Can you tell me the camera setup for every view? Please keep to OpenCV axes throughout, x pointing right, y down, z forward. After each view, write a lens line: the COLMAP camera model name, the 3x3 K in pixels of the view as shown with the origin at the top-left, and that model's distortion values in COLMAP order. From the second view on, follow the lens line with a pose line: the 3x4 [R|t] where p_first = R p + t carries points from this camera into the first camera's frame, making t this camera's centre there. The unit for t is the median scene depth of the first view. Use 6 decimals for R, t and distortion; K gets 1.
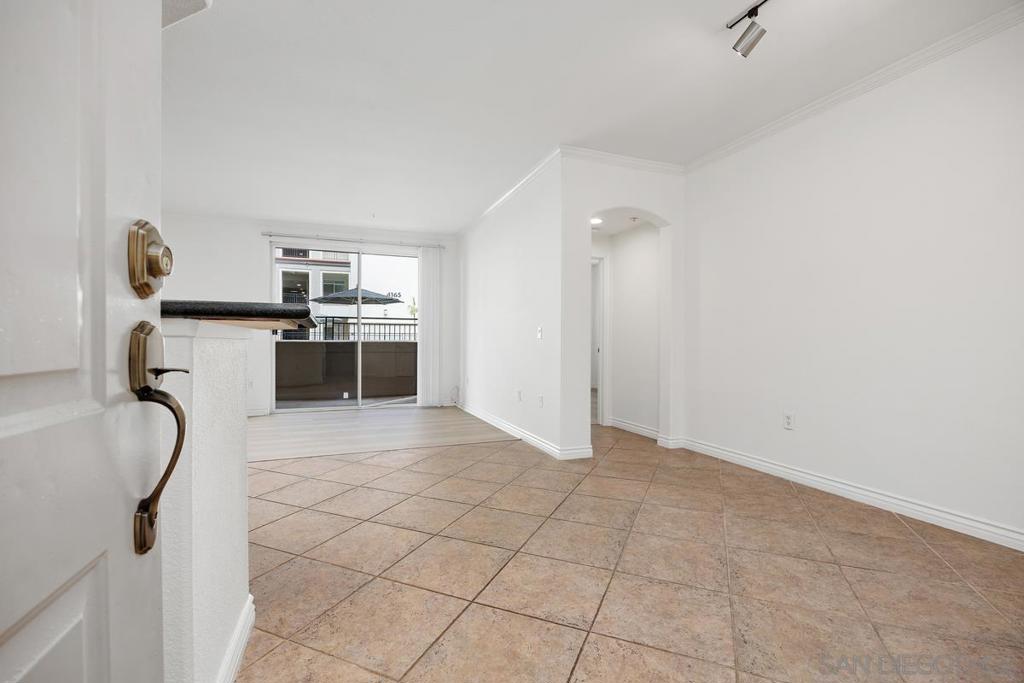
lens RADIAL K [[464.0, 0, 505.5], [0, 464.0, 340.4], [0, 0, 1]] dist [-0.009818, 0.000447]
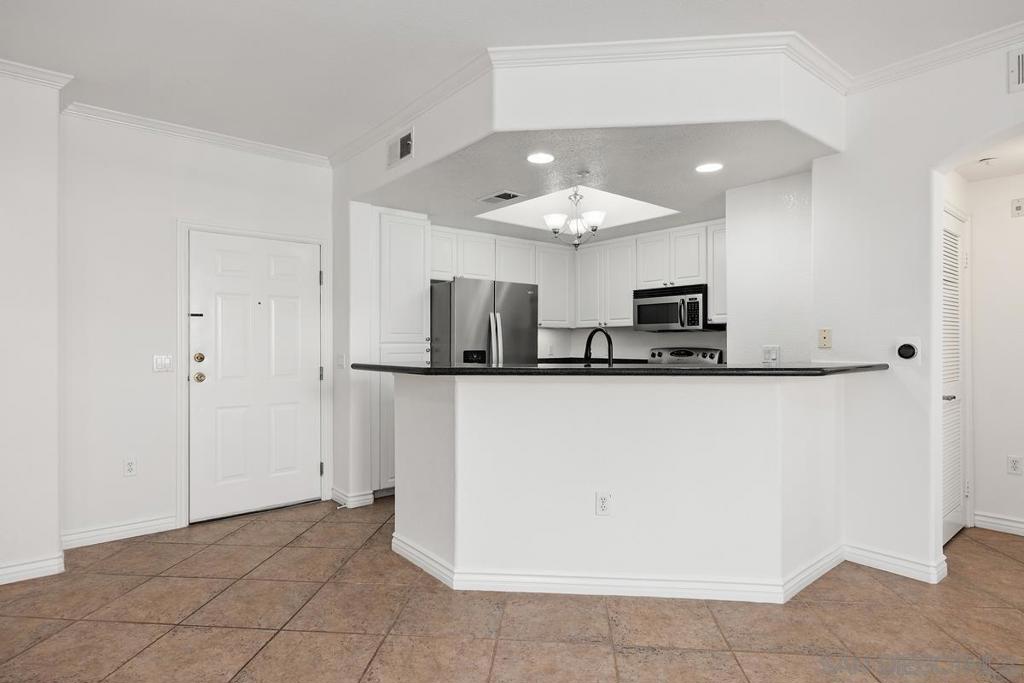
lens RADIAL K [[547.8, 0, 513.2], [0, 547.8, 338.3], [0, 0, 1]] dist [0.000211, -0.001055]
pose [[-0.944552, -0.004620, -0.328330, -0.042354], [0.000350, 0.999886, -0.015075, -0.026200], [0.328362, -0.014354, -0.944443, 0.622417]]
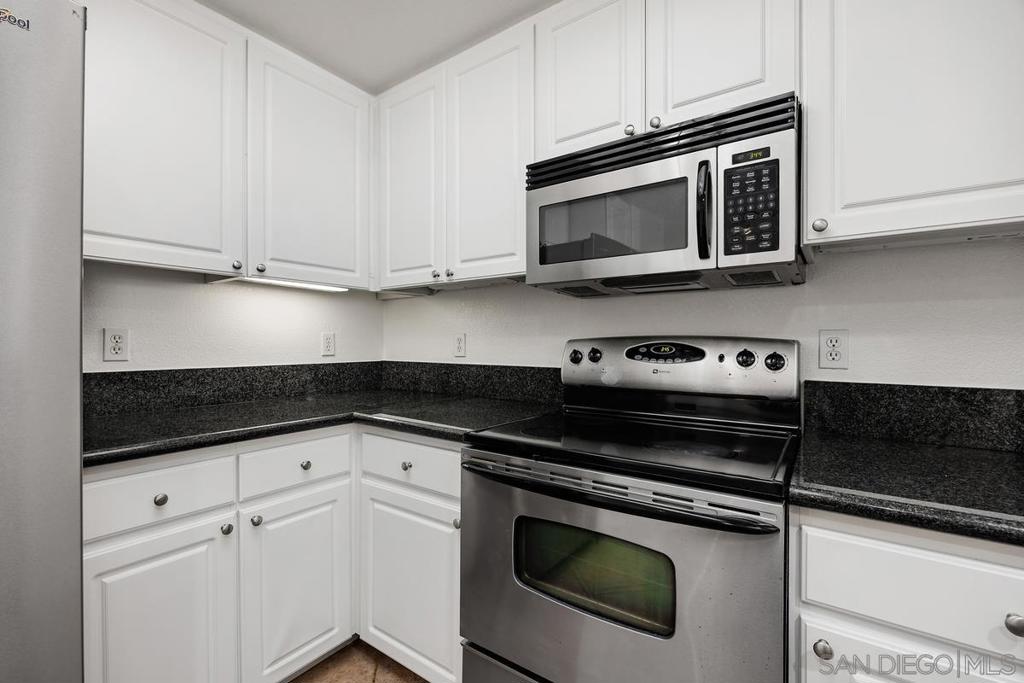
lens RADIAL K [[450.5, 0, 508.6], [0, 450.5, 344.9], [0, 0, 1]] dist [-0.001365, -0.001552]
pose [[-0.836567, -0.001260, -0.547863, -0.333108], [-0.002686, 0.999995, 0.001802, -0.020480], [0.547858, 0.002979, -0.836566, 0.120710]]
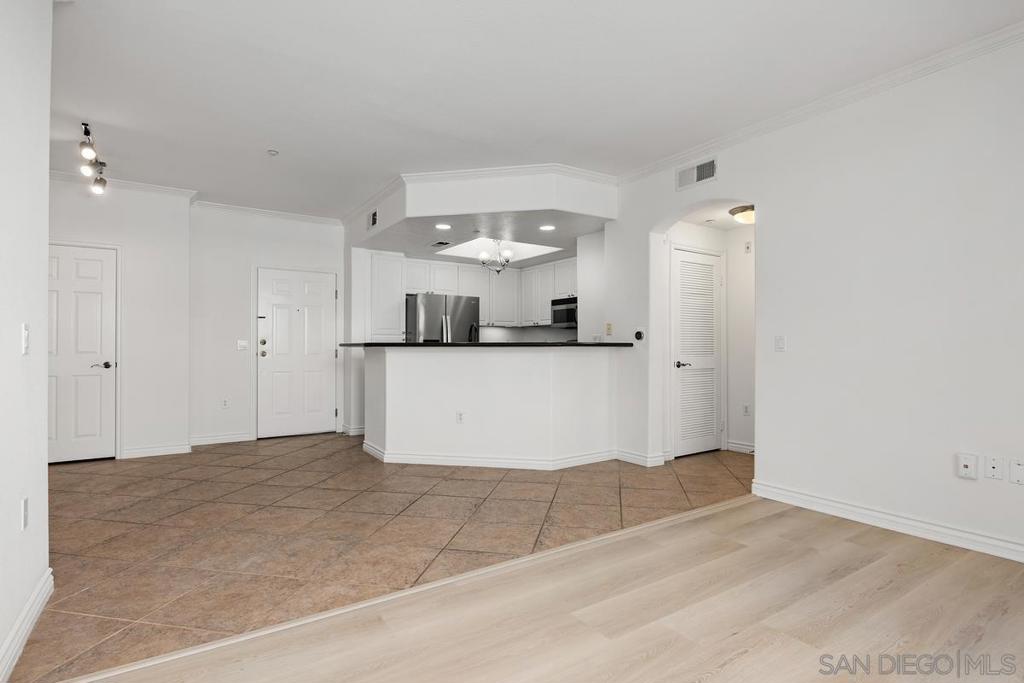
lens RADIAL K [[502.9, 0, 511.1], [0, 502.9, 338.1], [0, 0, 1]] dist [-0.011312, -0.000047]
pose [[-0.973419, -0.006538, -0.228938, -0.141075], [-0.001491, 0.999752, -0.022210, -0.004418], [0.229026, -0.021279, -0.973188, 0.931034]]
